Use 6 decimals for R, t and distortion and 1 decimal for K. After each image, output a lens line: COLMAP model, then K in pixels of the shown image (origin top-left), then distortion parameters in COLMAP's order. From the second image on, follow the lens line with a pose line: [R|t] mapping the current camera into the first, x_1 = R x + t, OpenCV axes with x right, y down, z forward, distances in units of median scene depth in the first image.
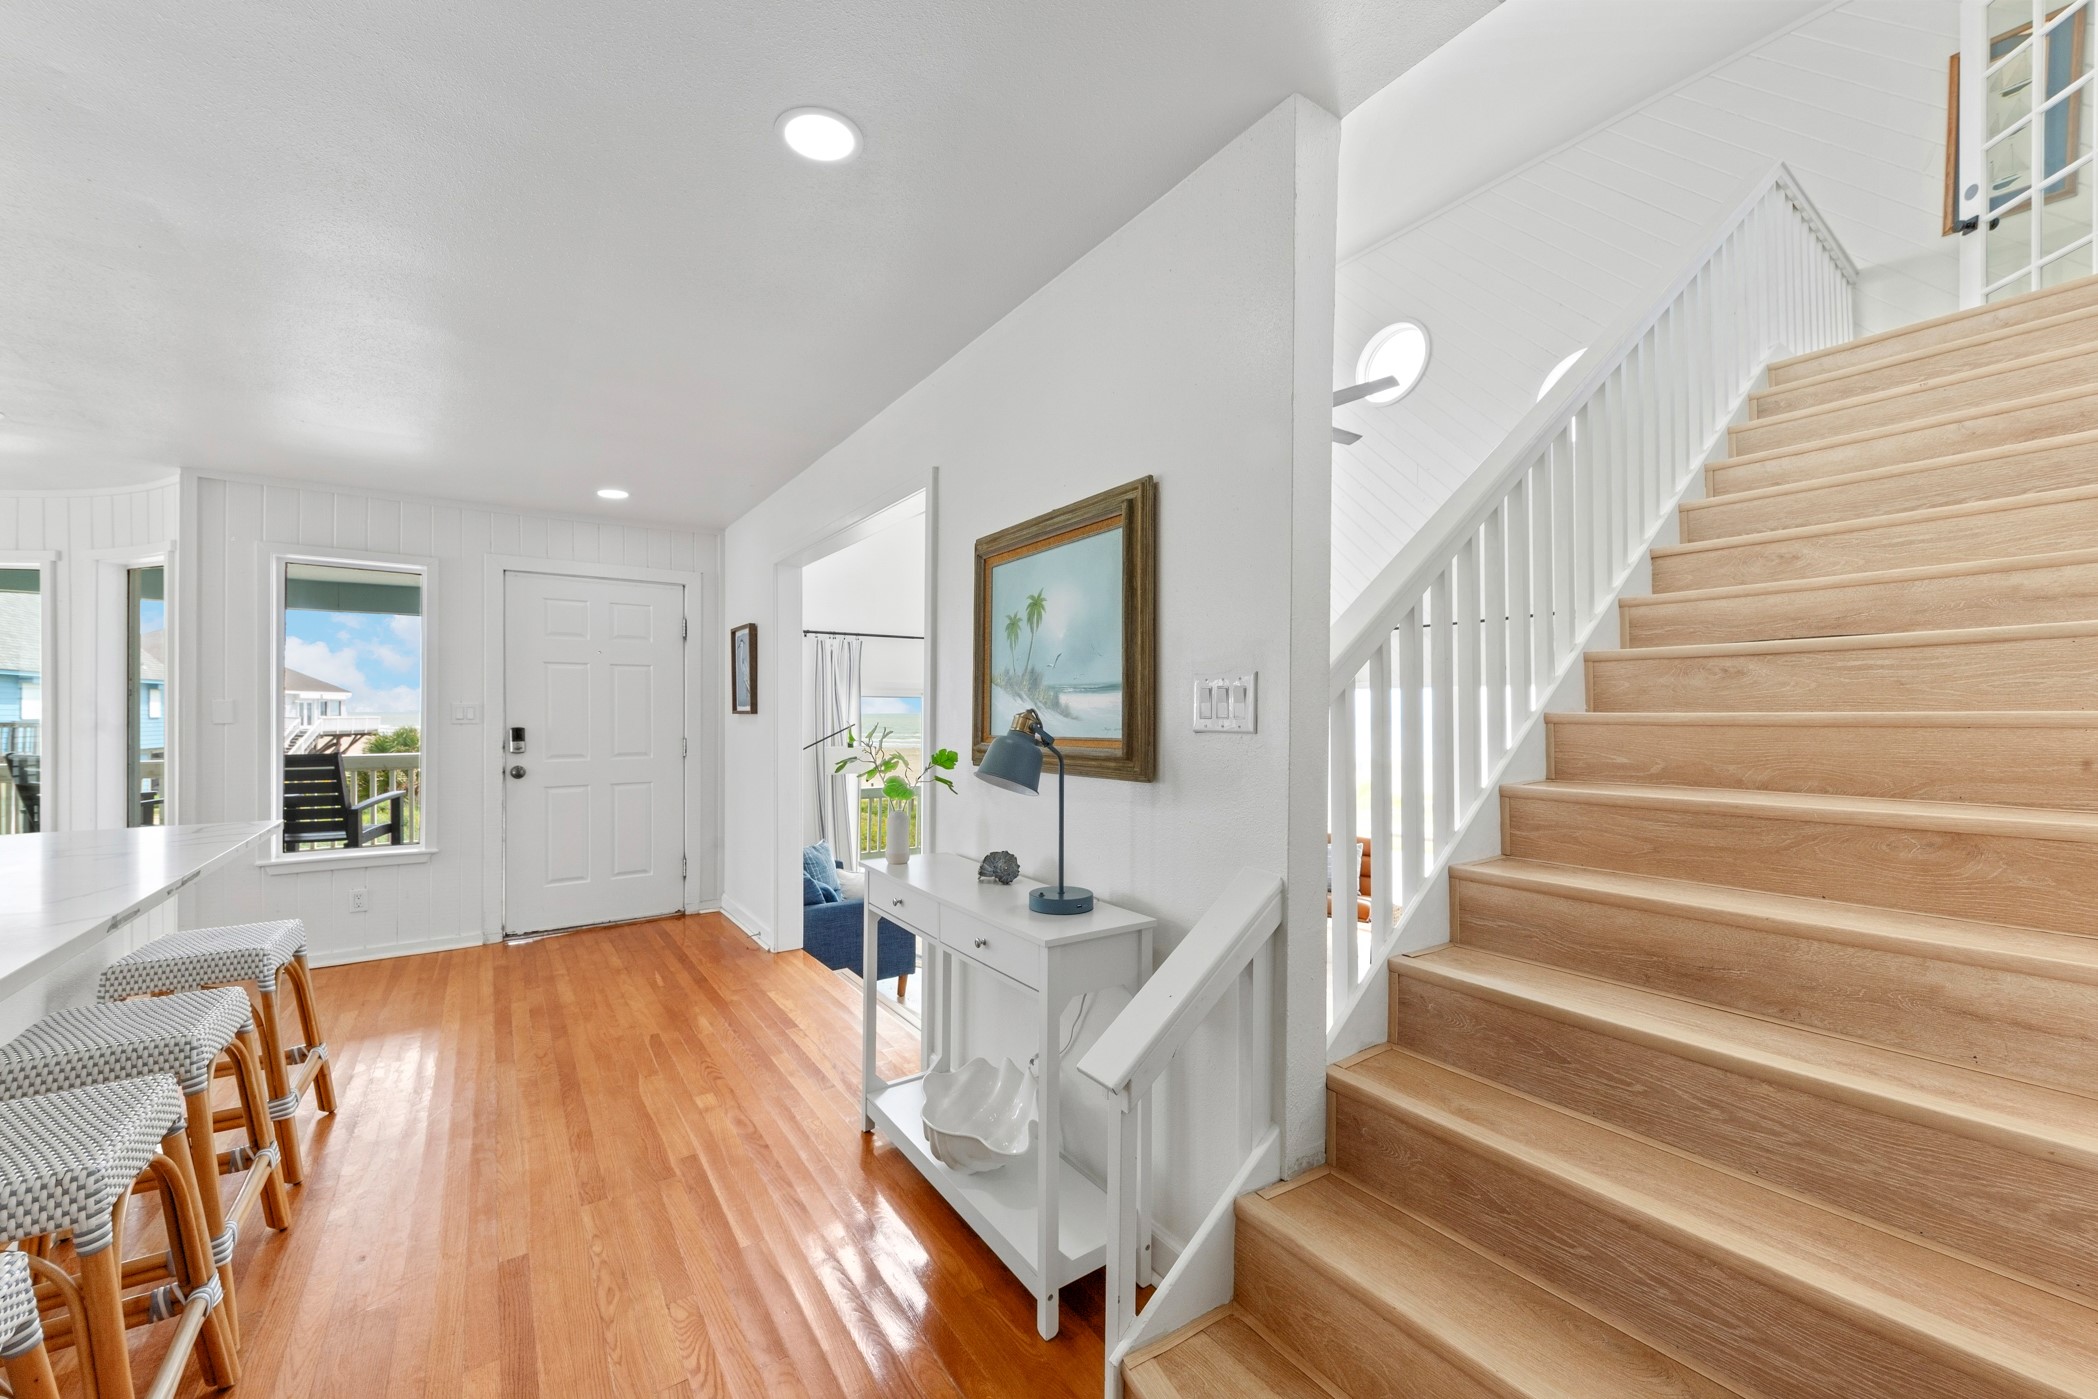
lens RADIAL K [[795.2, 0, 1052.0], [0, 795.2, 713.0], [0, 0, 1]] dist [0.012951, -0.005016]
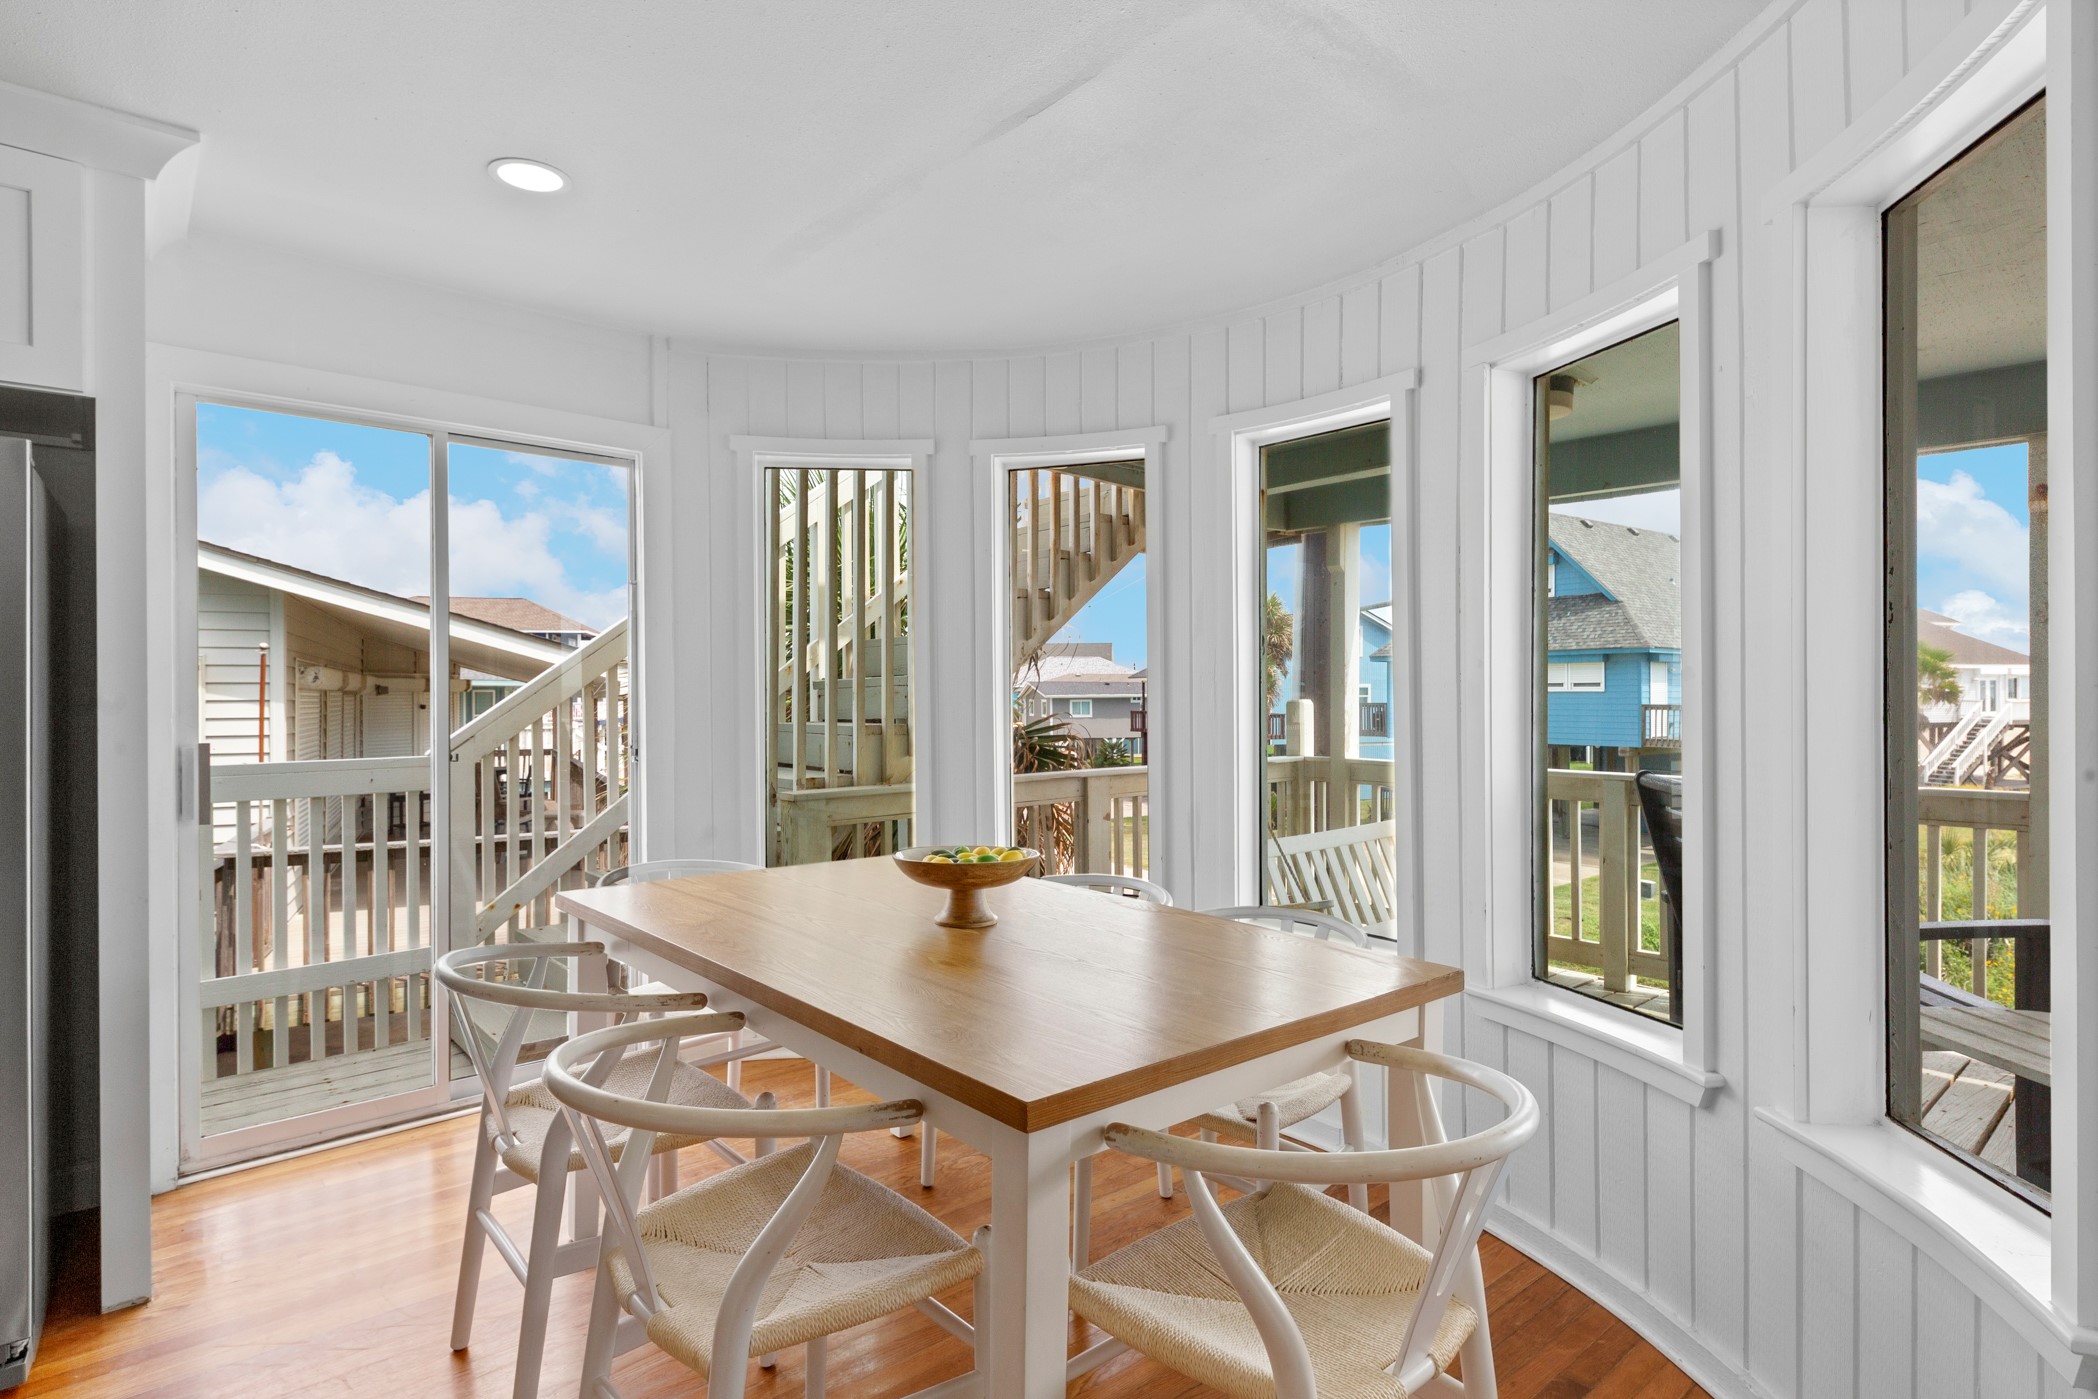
lens RADIAL K [[1052.1, 0, 1055.5], [0, 1052.1, 694.6], [0, 0, 1]] dist [-0.000741, 0.000194]
pose [[0.105100, -0.003179, -0.994457, -1.438489], [0.002462, 0.999993, -0.002937, 0.010727], [0.994459, -0.002140, 0.105107, 1.169431]]
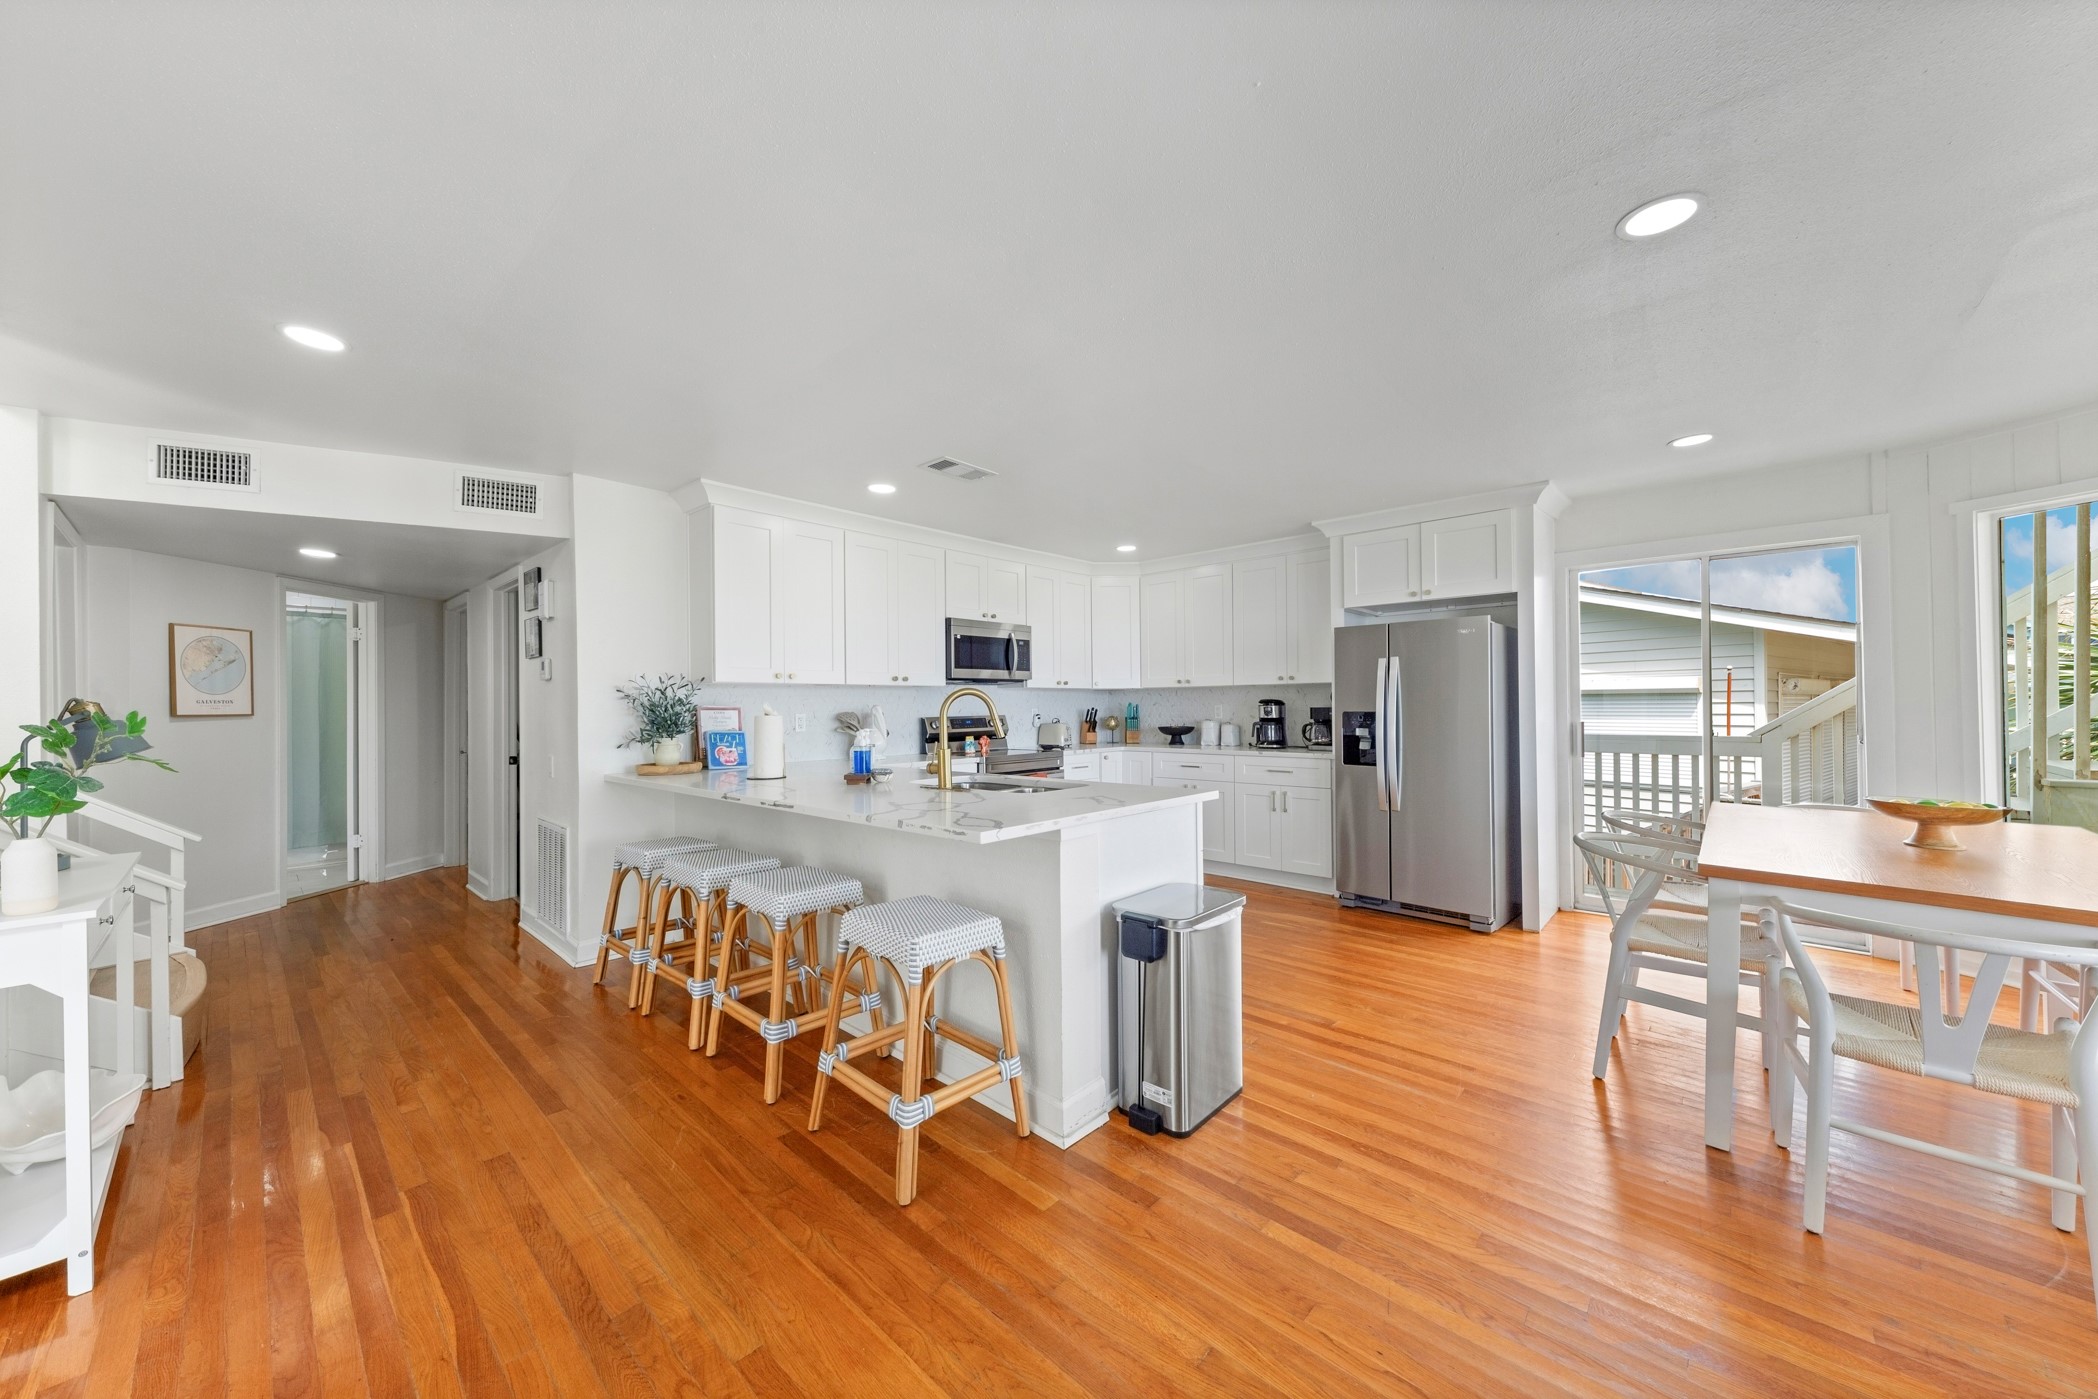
lens RADIAL K [[746.1, 0, 1055.9], [0, 746.1, 706.1], [0, 0, 1]] dist [0.008637, -0.001869]
pose [[-0.977956, 0.005207, -0.208747, -0.992985], [0.005138, 0.999986, 0.000873, 0.010667], [0.208749, -0.000219, -0.977969, 1.946461]]
